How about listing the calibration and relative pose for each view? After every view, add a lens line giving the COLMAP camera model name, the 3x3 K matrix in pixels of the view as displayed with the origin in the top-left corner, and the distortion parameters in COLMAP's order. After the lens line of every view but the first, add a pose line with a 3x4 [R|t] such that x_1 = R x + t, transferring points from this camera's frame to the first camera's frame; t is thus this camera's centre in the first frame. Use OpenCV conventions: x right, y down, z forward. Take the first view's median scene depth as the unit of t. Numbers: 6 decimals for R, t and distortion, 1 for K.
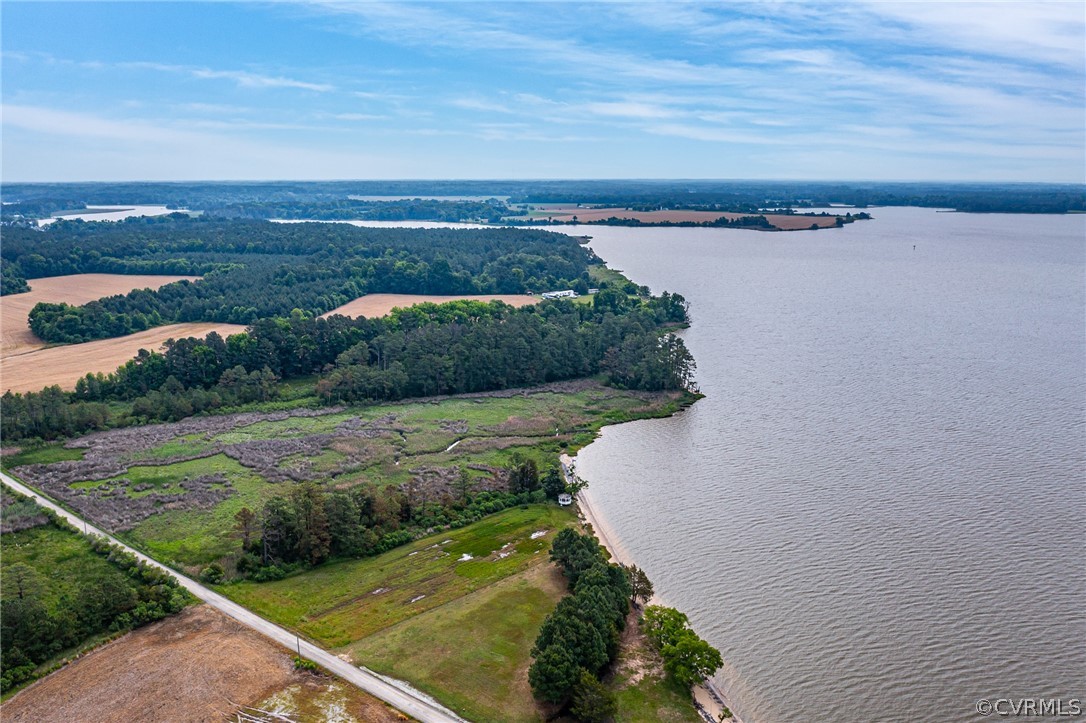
lens RADIAL K [[896.5, 0, 543.0], [0, 896.5, 361.5], [0, 0, 1]] dist [-0.015080, -0.005502]
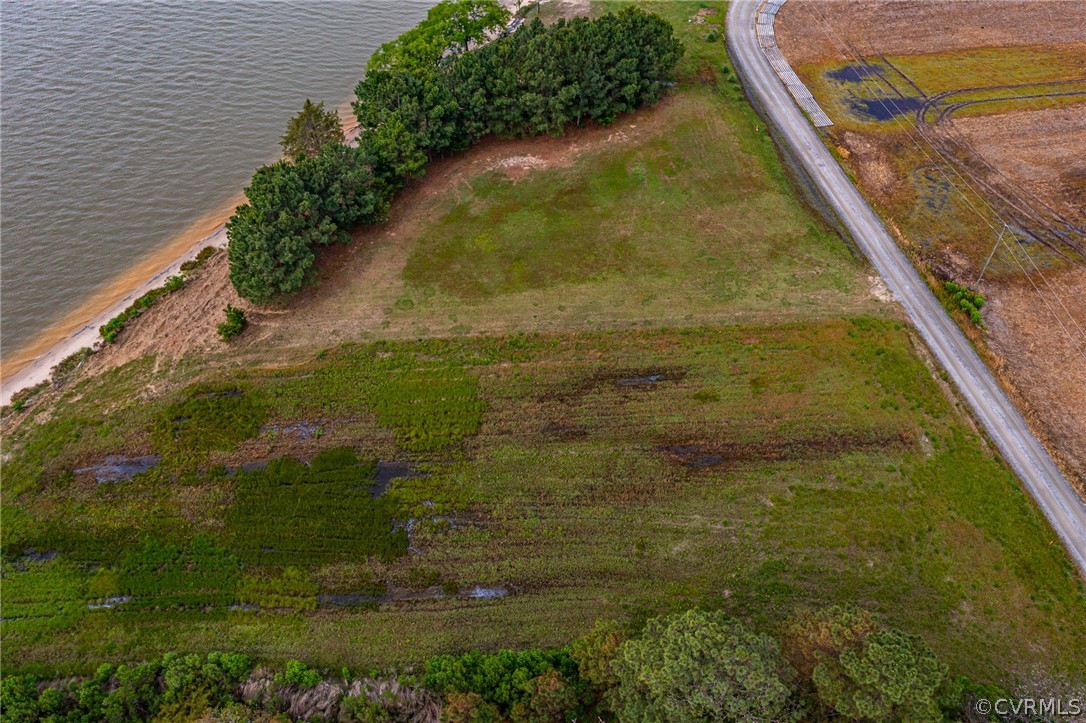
lens RADIAL K [[872.1, 0, 543.0], [0, 872.1, 361.5], [0, 0, 1]] dist [-0.003720, 0.002017]
pose [[-0.754236, -0.462115, 0.466453, -0.148907], [0.152582, 0.567601, 0.809041, -0.033236], [-0.638629, 0.681380, -0.357595, 0.604929]]
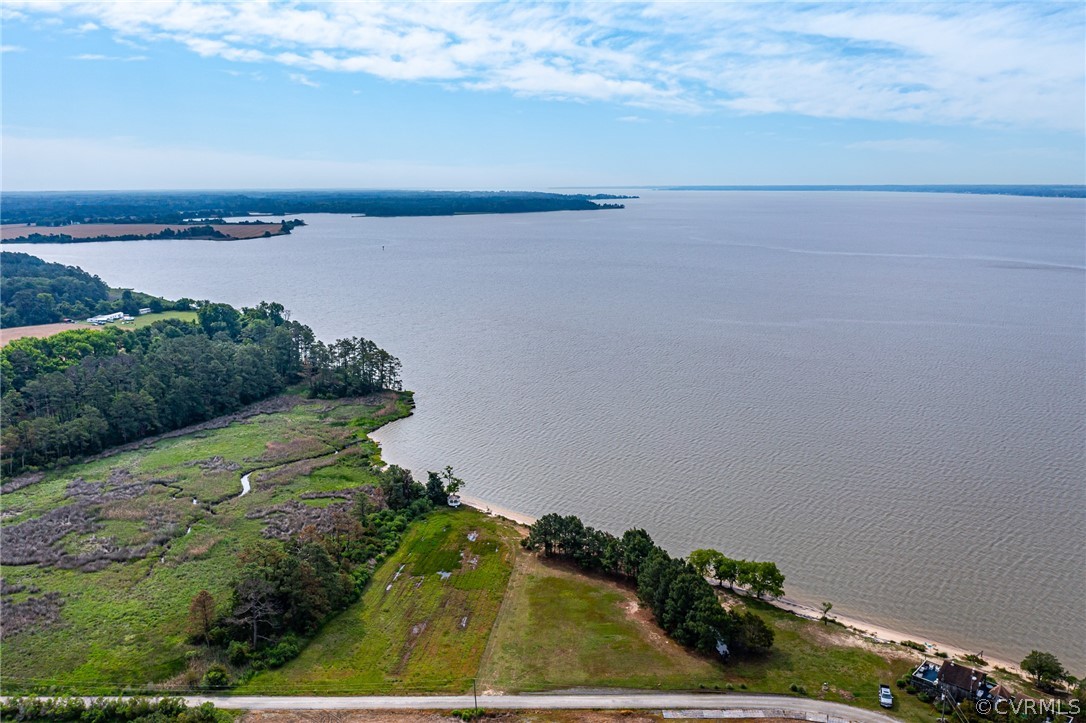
lens RADIAL K [[874.2, 0, 544.8], [0, 874.2, 373.7], [0, 0, 1]] dist [-0.014989, 0.004142]
pose [[0.773888, -0.138397, 0.618016, -0.314615], [0.134091, 0.989514, 0.053680, -0.015900], [-0.618965, 0.041328, 0.784330, 0.113409]]
